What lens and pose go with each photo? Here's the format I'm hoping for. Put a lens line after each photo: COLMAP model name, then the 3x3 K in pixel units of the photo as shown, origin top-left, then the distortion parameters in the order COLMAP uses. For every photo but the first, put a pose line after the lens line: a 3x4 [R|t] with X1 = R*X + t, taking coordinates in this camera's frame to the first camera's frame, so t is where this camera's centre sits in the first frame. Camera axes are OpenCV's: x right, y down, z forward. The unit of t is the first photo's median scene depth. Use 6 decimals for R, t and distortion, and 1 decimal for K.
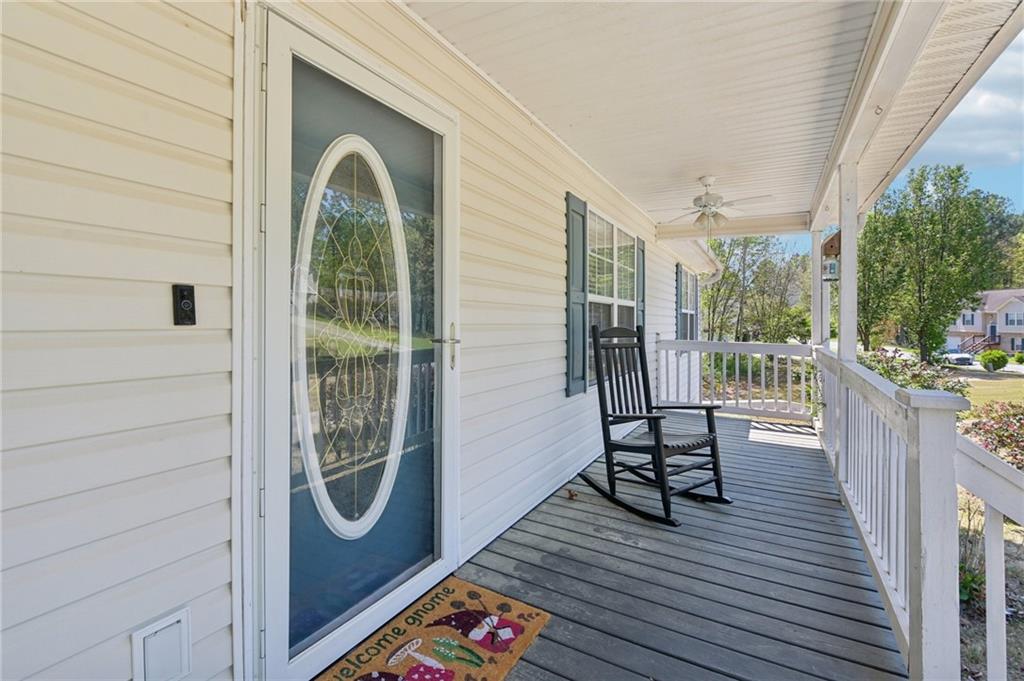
lens RADIAL K [[469.6, 0, 510.4], [0, 469.6, 323.0], [0, 0, 1]] dist [-0.000289, -0.000131]
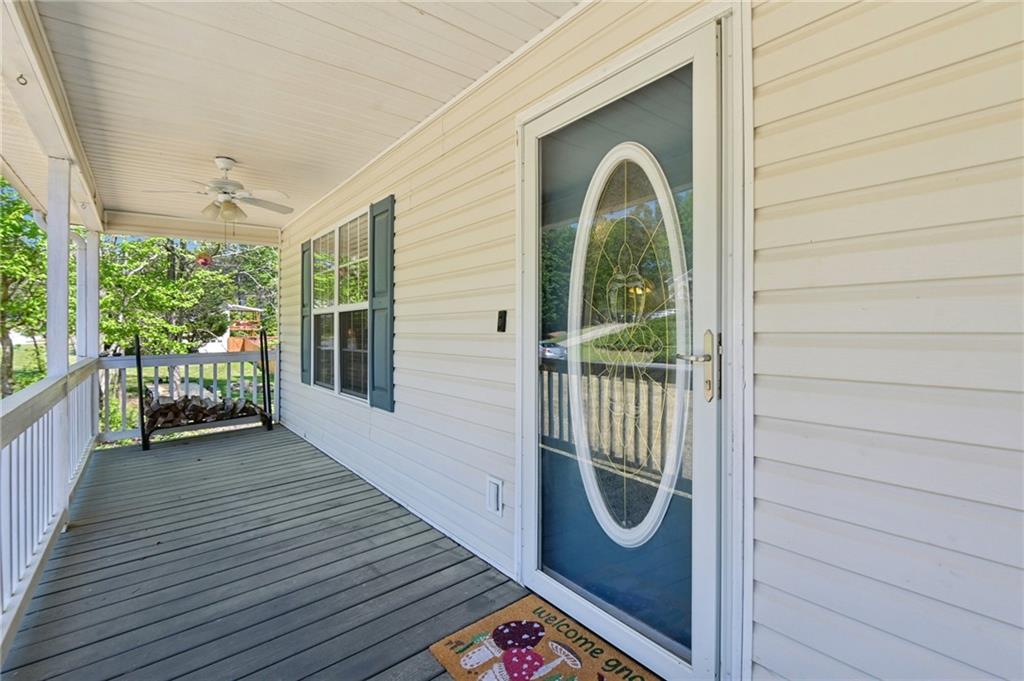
lens RADIAL K [[452.6, 0, 509.9], [0, 452.6, 333.0], [0, 0, 1]] dist [-0.000259, 0.000013]
pose [[-0.365123, 0.004326, -0.930949, 0.691822], [-0.001092, 0.999987, 0.005075, -0.000472], [0.930959, 0.002869, -0.365113, 1.185422]]
